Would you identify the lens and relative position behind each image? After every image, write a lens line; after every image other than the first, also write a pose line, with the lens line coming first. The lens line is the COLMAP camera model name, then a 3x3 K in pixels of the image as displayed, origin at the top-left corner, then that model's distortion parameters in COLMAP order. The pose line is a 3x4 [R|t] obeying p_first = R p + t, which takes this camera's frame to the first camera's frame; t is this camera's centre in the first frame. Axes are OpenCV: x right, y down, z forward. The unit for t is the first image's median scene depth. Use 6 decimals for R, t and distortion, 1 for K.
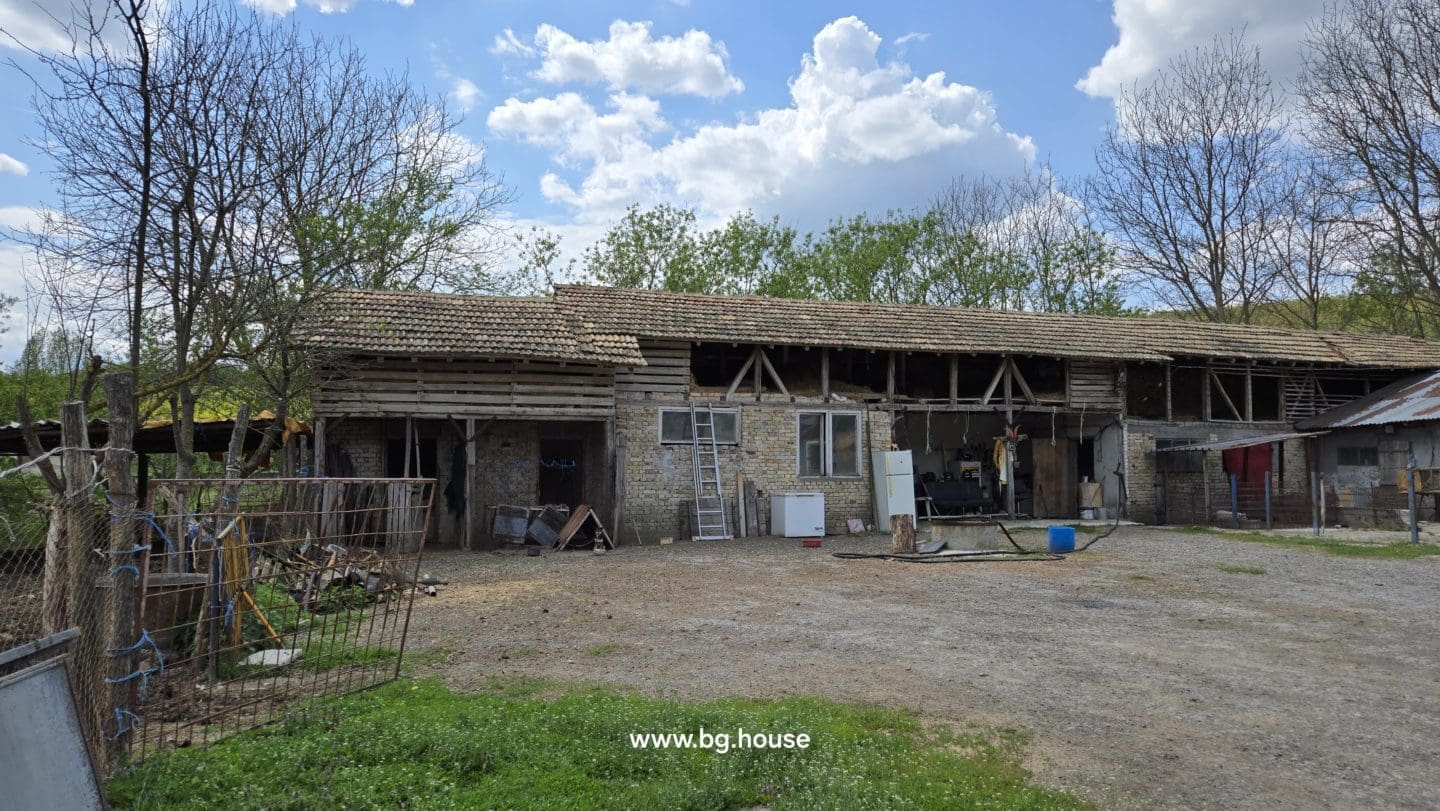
lens RADIAL K [[948.4, 0, 743.3], [0, 948.4, 411.5], [0, 0, 1]] dist [0.098957, -0.087693]
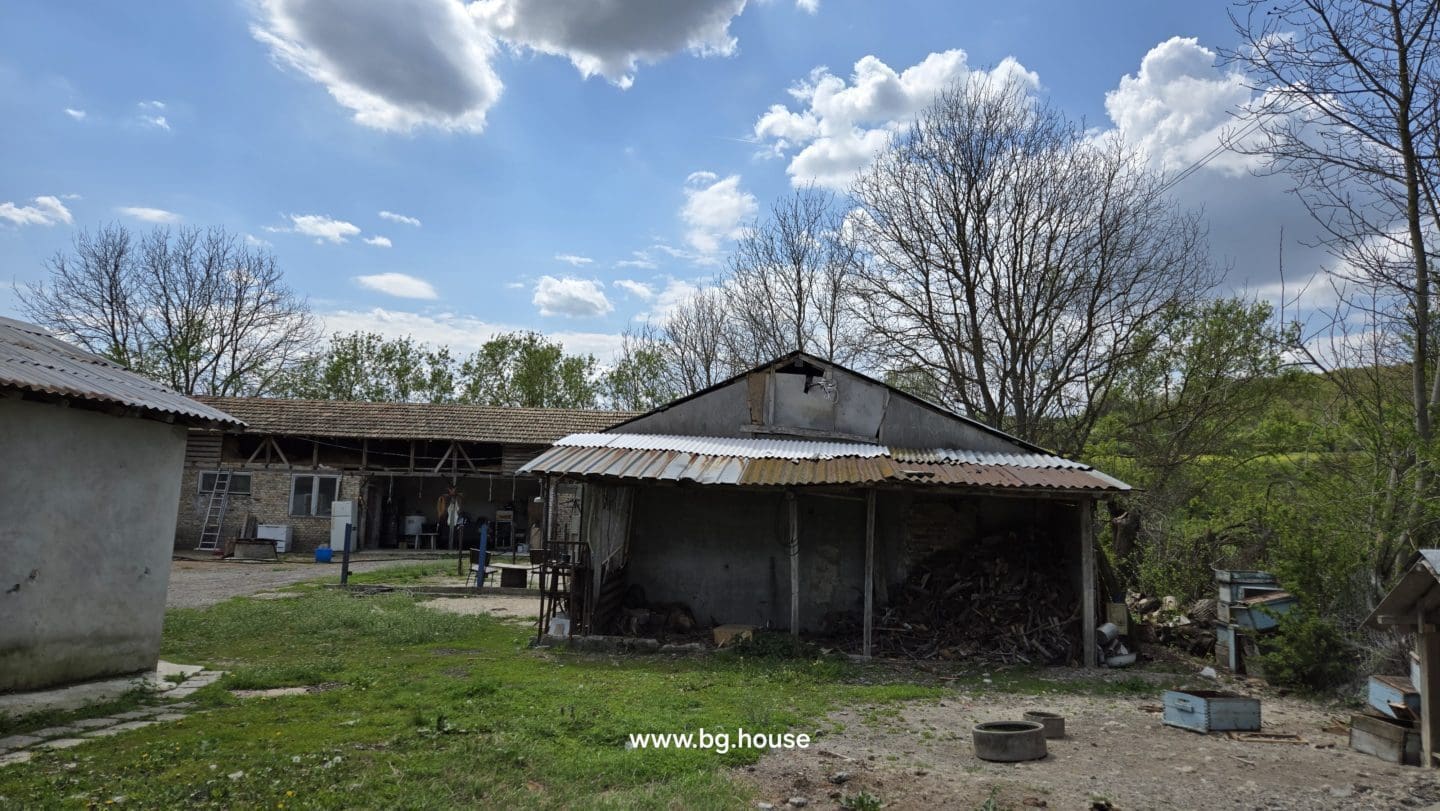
lens RADIAL K [[953.9, 0, 714.6], [0, 953.9, 413.2], [0, 0, 1]] dist [0.066725, -0.059114]
pose [[0.963105, 0.009235, -0.268966, 1.193881], [-0.021749, 0.998813, -0.043584, -0.048993], [0.268245, 0.047826, 0.962163, -0.389768]]
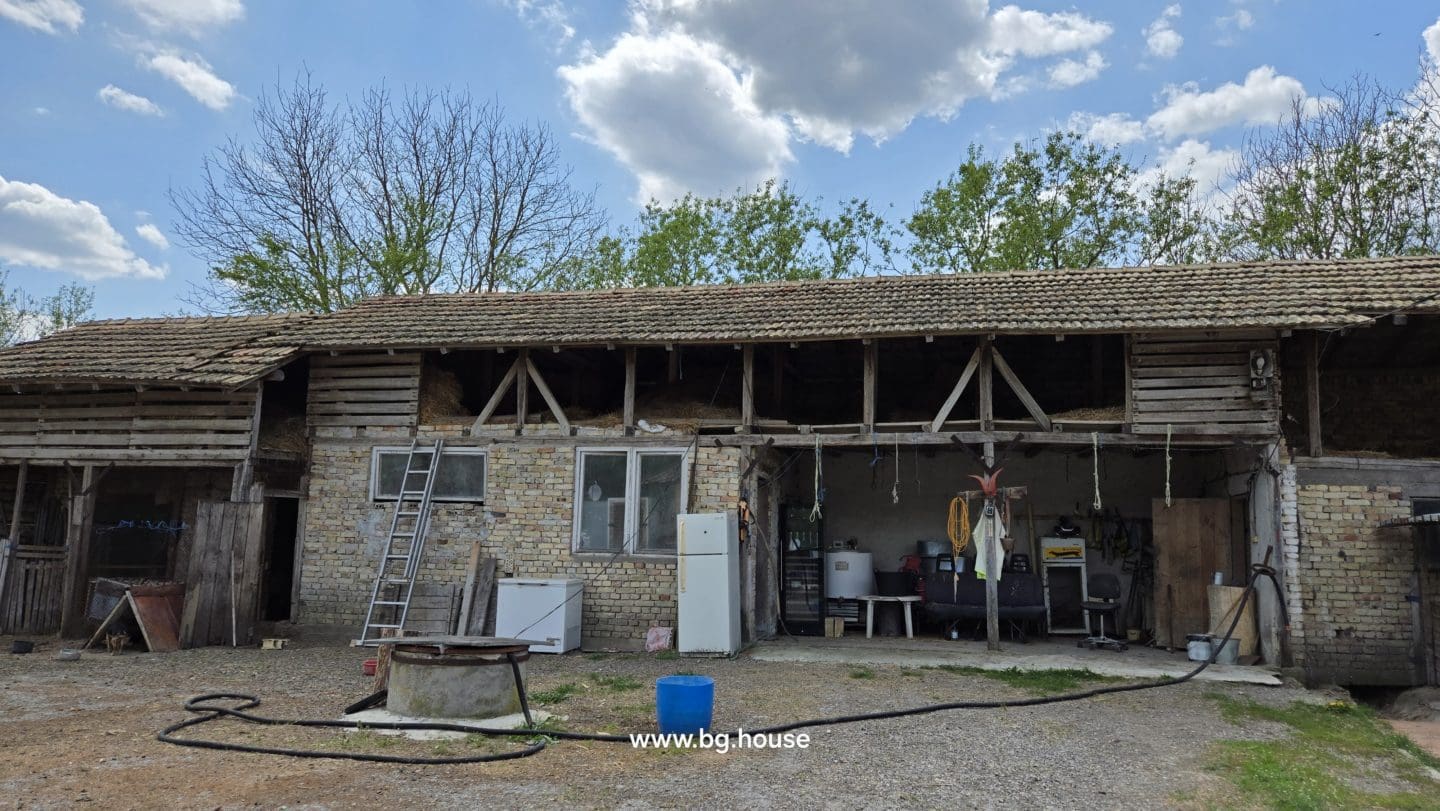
lens RADIAL K [[957.6, 0, 710.5], [0, 957.6, 399.3], [0, 0, 1]] dist [0.069714, -0.065876]
pose [[0.847660, -0.054962, -0.527685, 0.478708], [0.008269, 0.995867, -0.090442, 0.025198], [0.530475, 0.072301, 0.844611, 0.502799]]
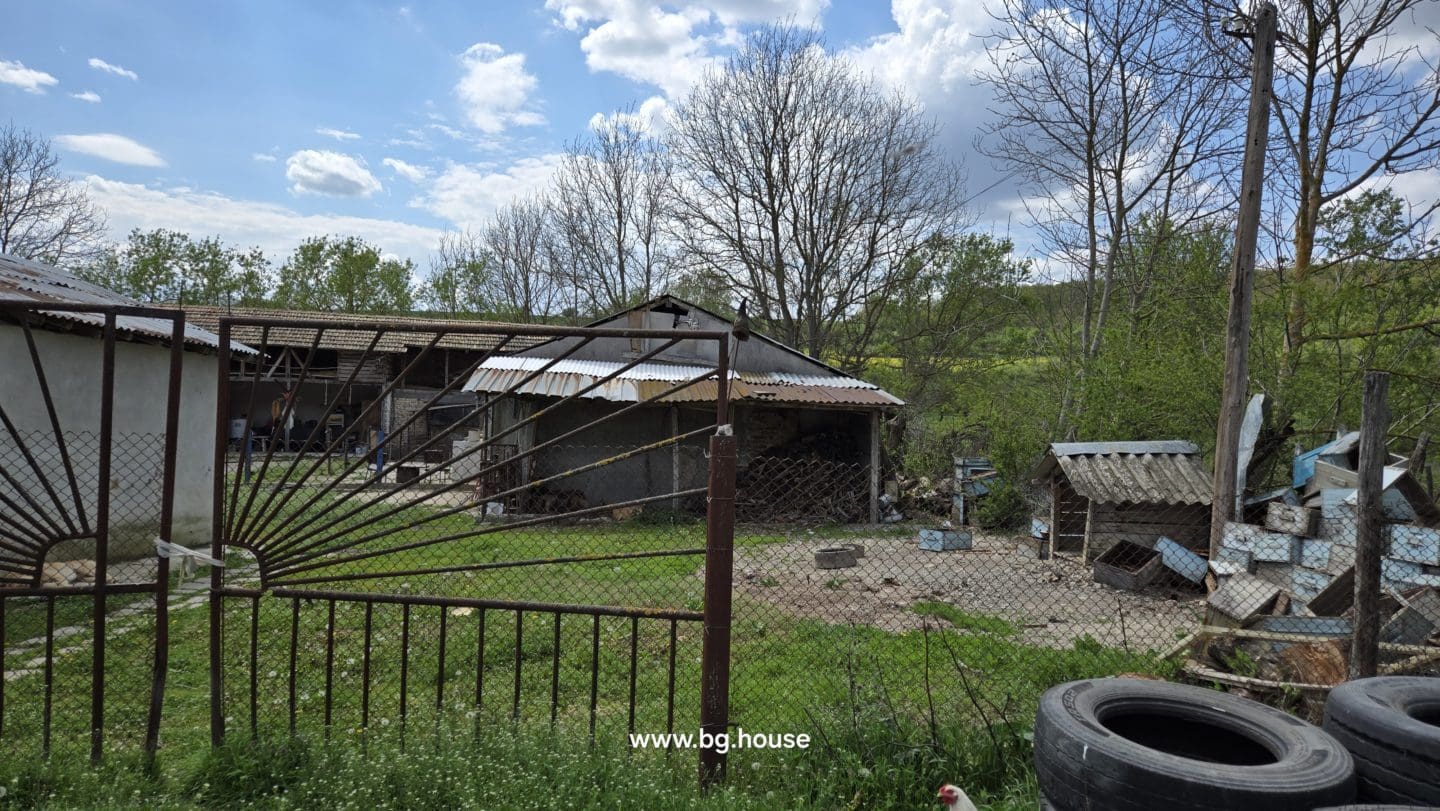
lens RADIAL K [[961.2, 0, 720.0], [0, 961.2, 405.5], [0, 0, 1]] dist [0.072656, 0.000199]
pose [[0.998537, 0.033243, -0.042650, 1.155570], [-0.031146, 0.998316, 0.048941, -0.068234], [0.044205, -0.047541, 0.997891, -0.607924]]
